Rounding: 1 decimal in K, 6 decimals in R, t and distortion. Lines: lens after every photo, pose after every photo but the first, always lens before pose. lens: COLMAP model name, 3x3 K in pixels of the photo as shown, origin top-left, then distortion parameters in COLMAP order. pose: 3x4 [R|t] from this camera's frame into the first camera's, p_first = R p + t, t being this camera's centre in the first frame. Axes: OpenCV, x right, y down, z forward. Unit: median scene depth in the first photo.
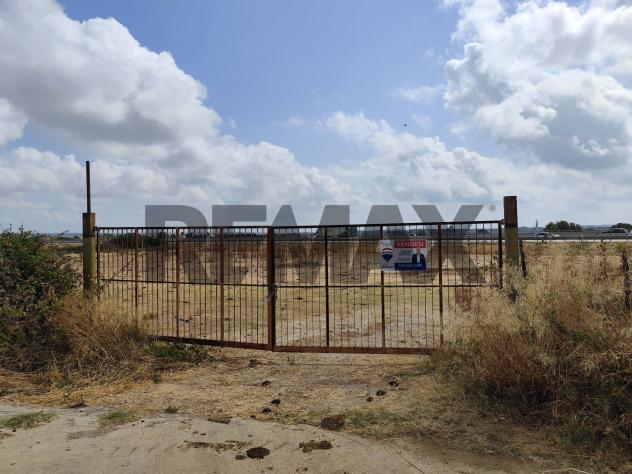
lens RADIAL K [[463.7, 0, 329.4], [0, 463.7, 228.0], [0, 0, 1]] dist [0.044740, -0.051208]
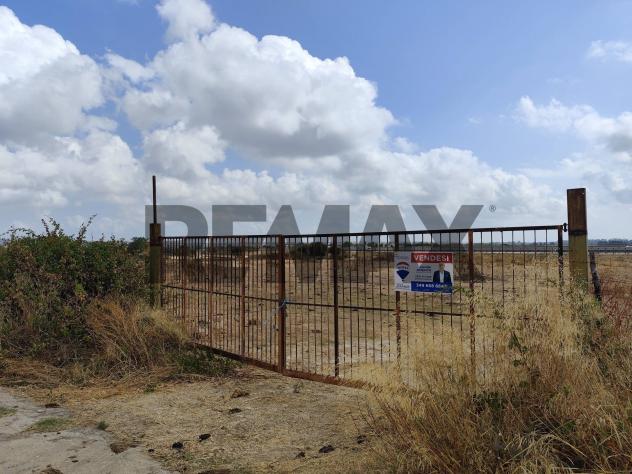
lens RADIAL K [[463.7, 0, 329.4], [0, 463.7, 228.0], [0, 0, 1]] dist [0.044740, -0.051208]
pose [[0.896480, -0.010823, -0.442951, 0.365143], [0.004692, 0.999877, -0.014936, -0.004195], [0.443059, 0.011312, 0.896421, 0.231331]]
